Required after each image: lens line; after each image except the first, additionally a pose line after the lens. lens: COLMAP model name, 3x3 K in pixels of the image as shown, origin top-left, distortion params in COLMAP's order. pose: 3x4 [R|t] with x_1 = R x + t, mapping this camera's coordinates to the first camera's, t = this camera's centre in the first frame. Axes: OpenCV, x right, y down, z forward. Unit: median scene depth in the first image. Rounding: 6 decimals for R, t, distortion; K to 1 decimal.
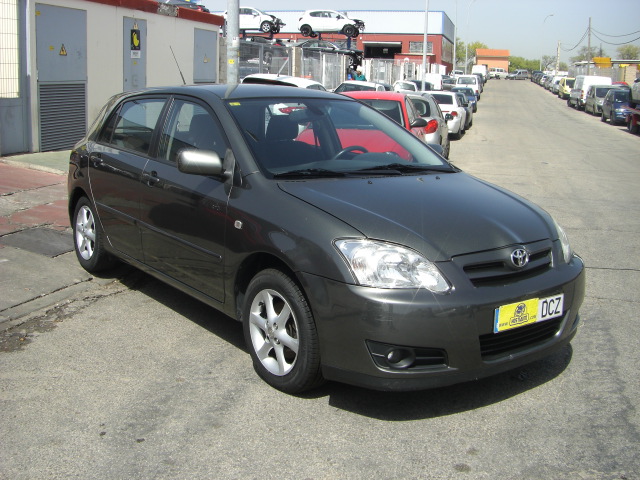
lens RADIAL K [[722.9, 0, 313.2], [0, 722.9, 213.5], [0, 0, 1]] dist [-0.184405, 0.140673]
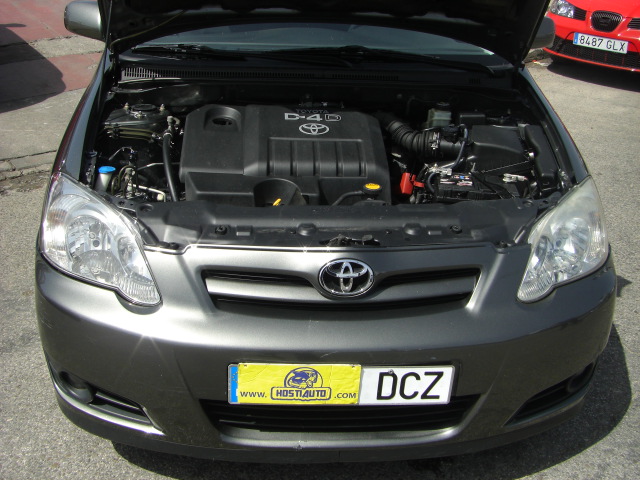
lens RADIAL K [[722.9, 0, 313.2], [0, 722.9, 213.5], [0, 0, 1]] dist [-0.184405, 0.140673]
pose [[0.833914, 0.230323, -0.501536, 0.500088], [-0.104386, 0.958176, 0.266464, -0.109389], [0.541933, -0.169855, 0.823079, 0.566467]]
